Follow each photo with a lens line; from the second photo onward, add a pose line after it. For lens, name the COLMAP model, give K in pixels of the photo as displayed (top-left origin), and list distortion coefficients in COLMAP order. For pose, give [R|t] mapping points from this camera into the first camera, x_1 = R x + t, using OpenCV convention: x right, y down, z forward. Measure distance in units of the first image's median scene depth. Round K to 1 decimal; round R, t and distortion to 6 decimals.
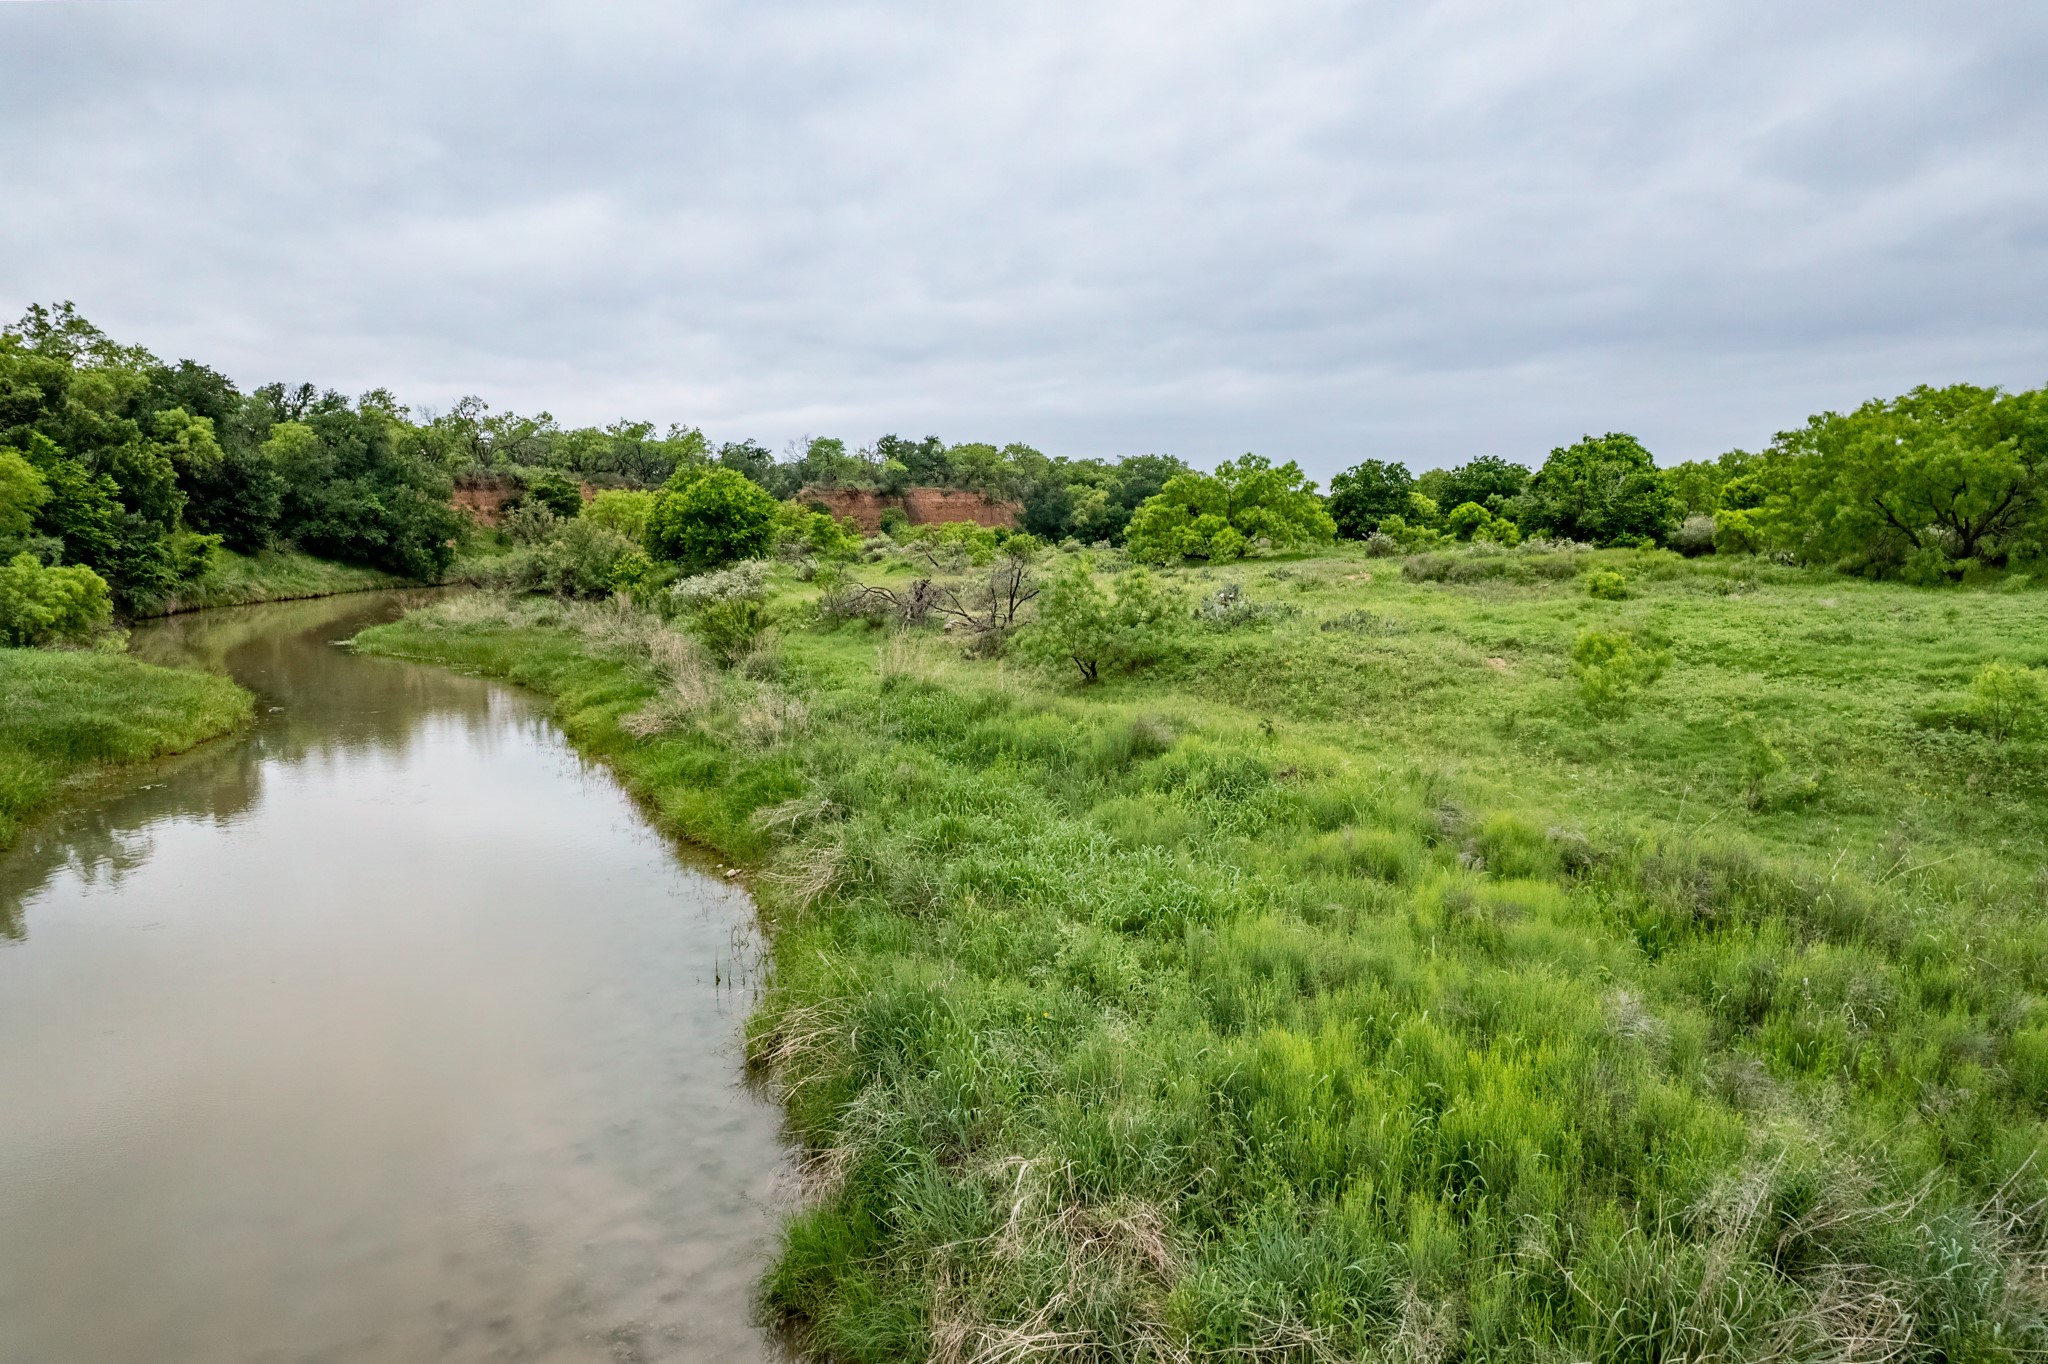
lens RADIAL K [[1311.1, 0, 1024.0], [0, 1311.1, 682.0], [0, 0, 1]] dist [-0.075028, 0.059831]
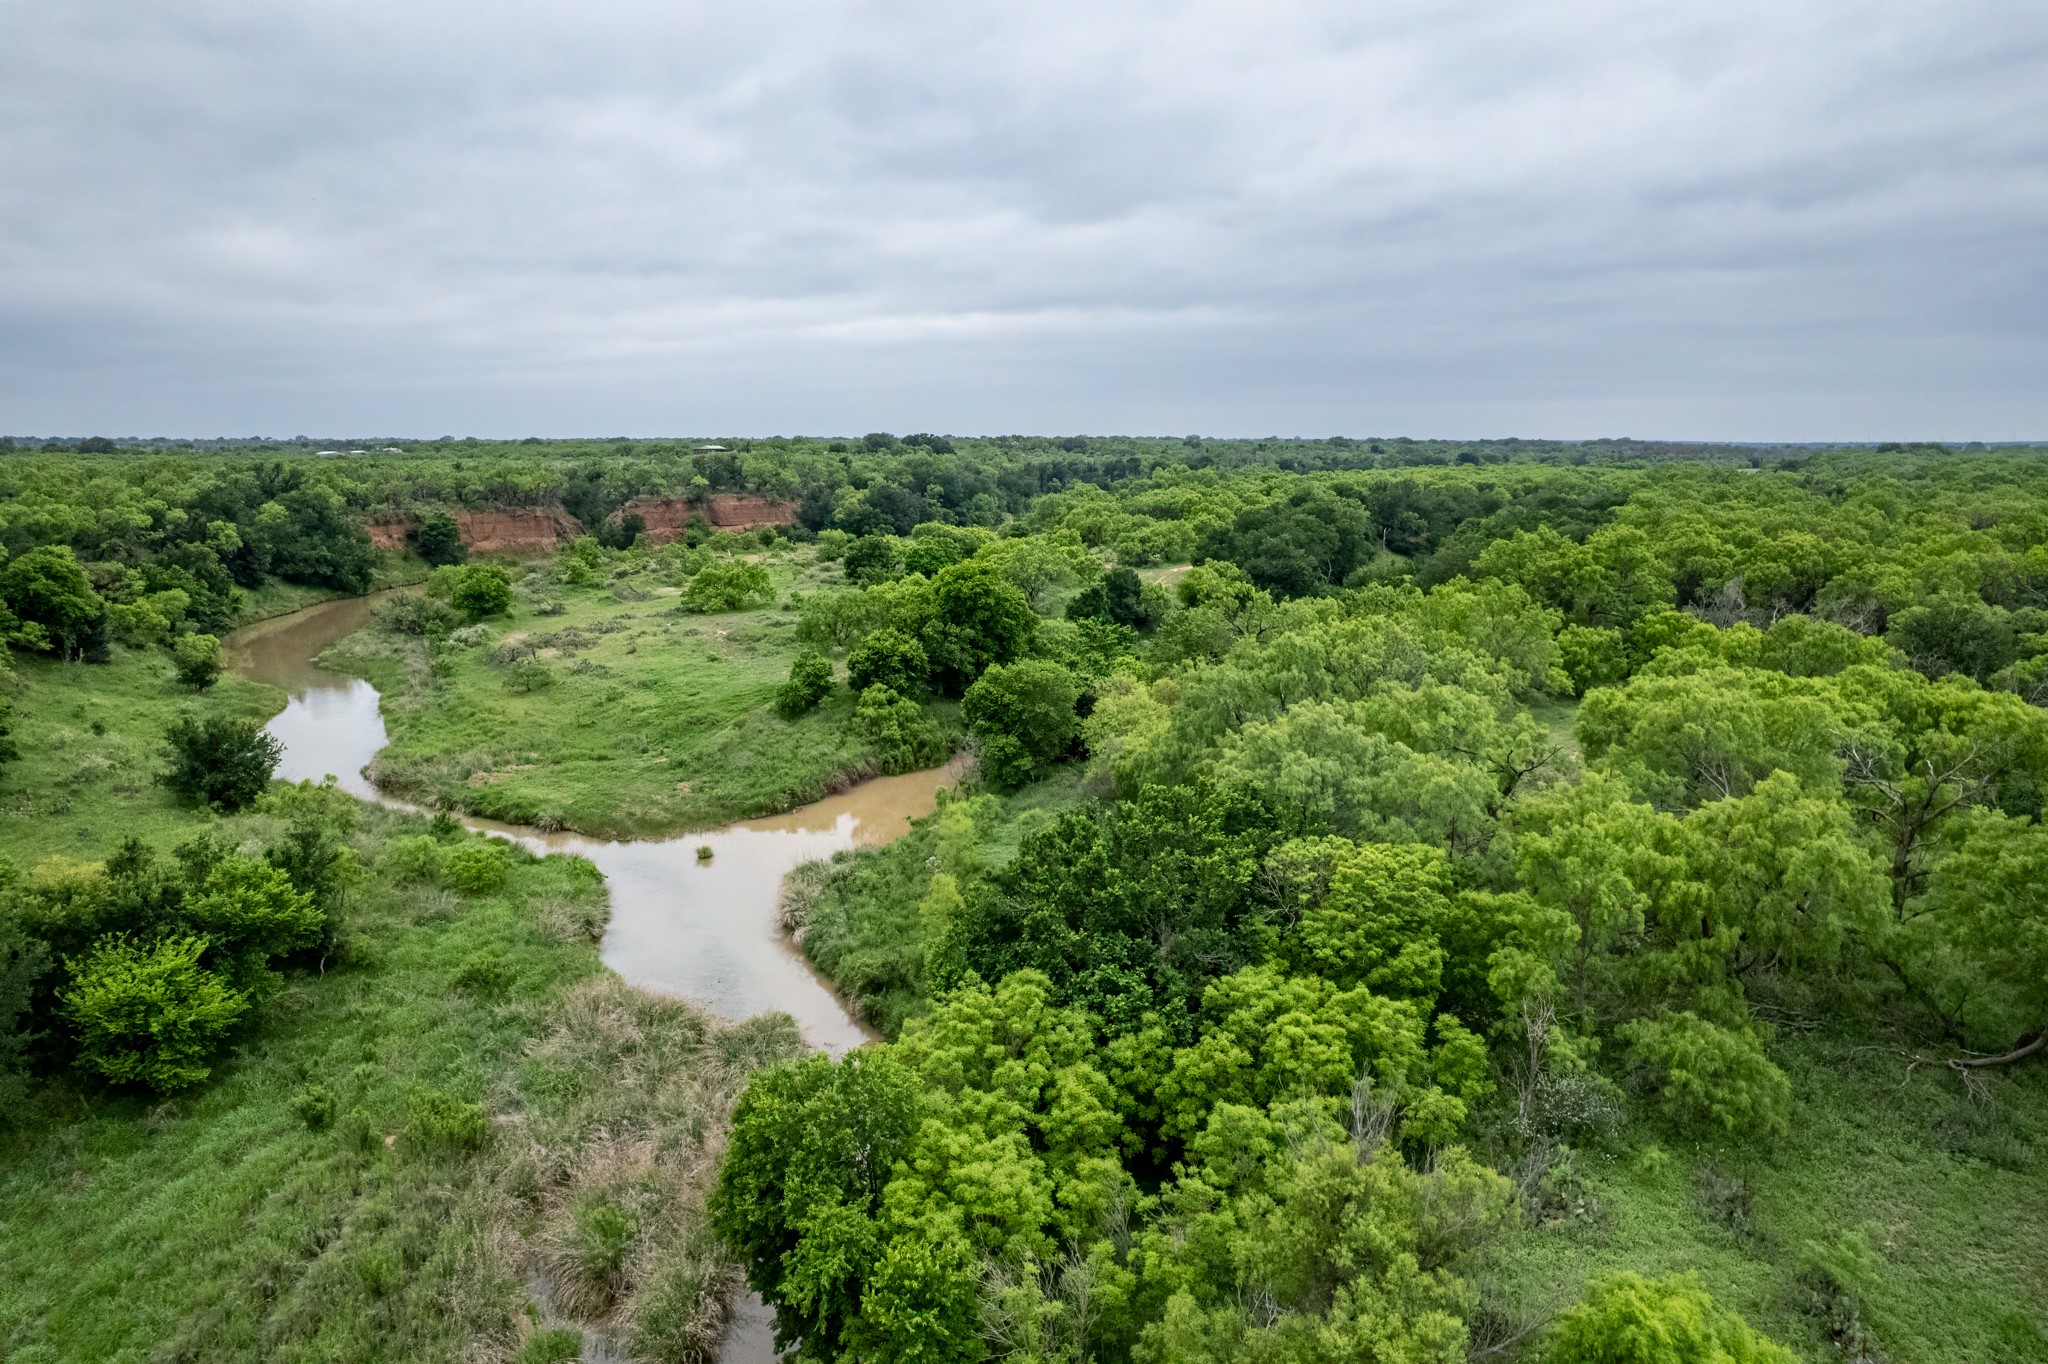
lens RADIAL K [[1311.1, 0, 1024.0], [0, 1311.1, 682.0], [0, 0, 1]] dist [-0.075028, 0.059831]
pose [[0.999640, -0.002772, 0.026672, 0.385560], [0.001028, 0.997872, 0.065191, -0.075873], [-0.026796, -0.065140, 0.997516, -0.754528]]
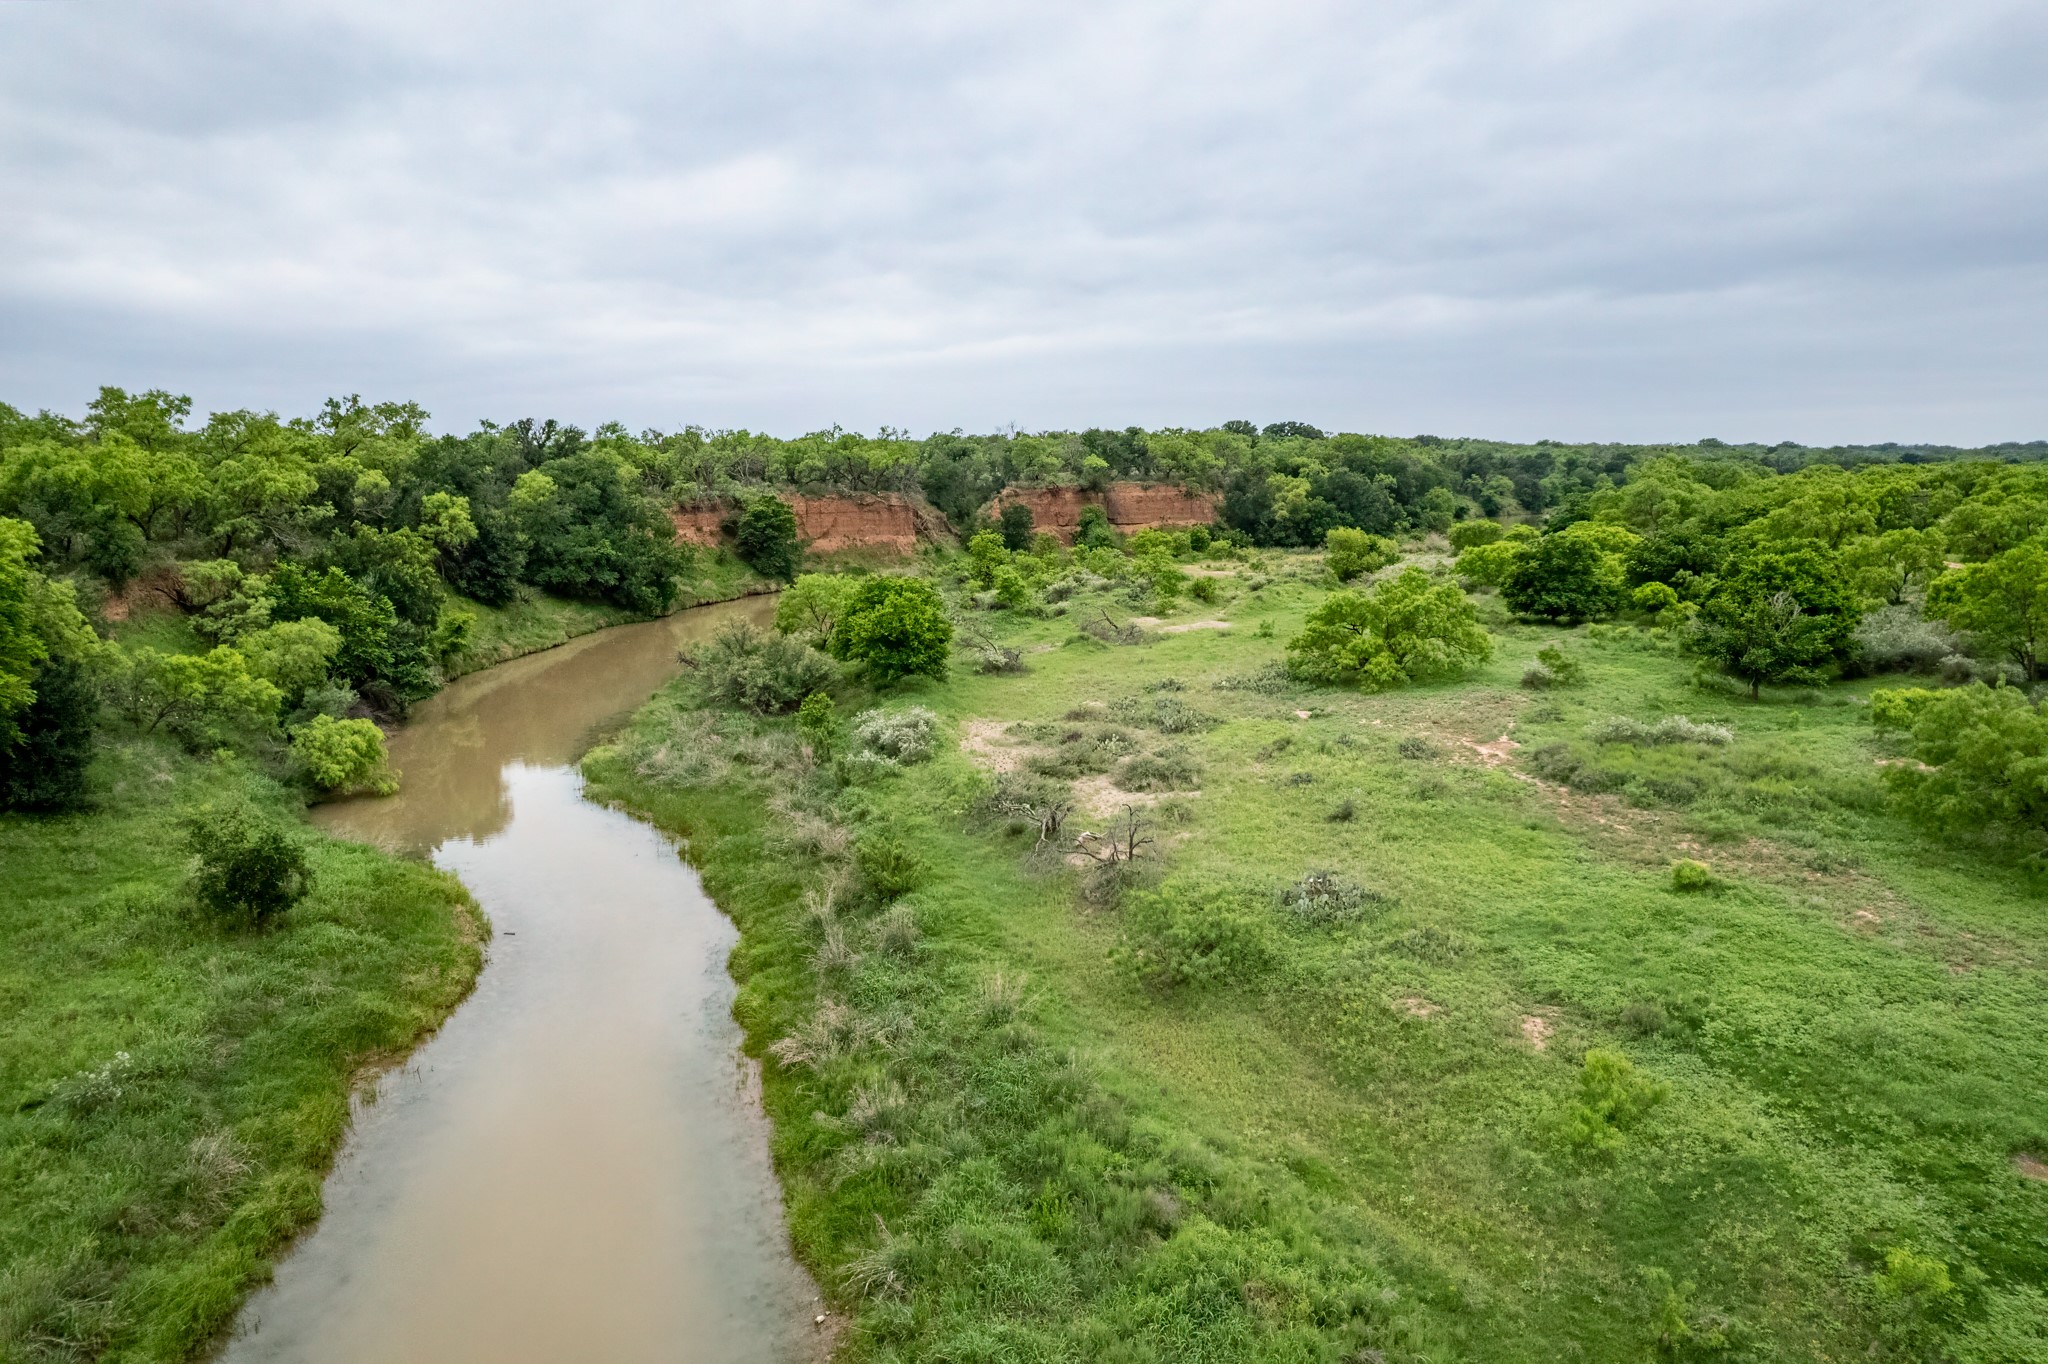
lens RADIAL K [[1301.8, 0, 1024.0], [0, 1301.8, 682.0], [0, 0, 1]] dist [-0.008760, -0.150054]
pose [[0.986331, 0.027813, -0.162410, 0.028425], [-0.018489, 0.998108, 0.058641, -0.096499], [0.163733, -0.054836, 0.984979, -0.034021]]
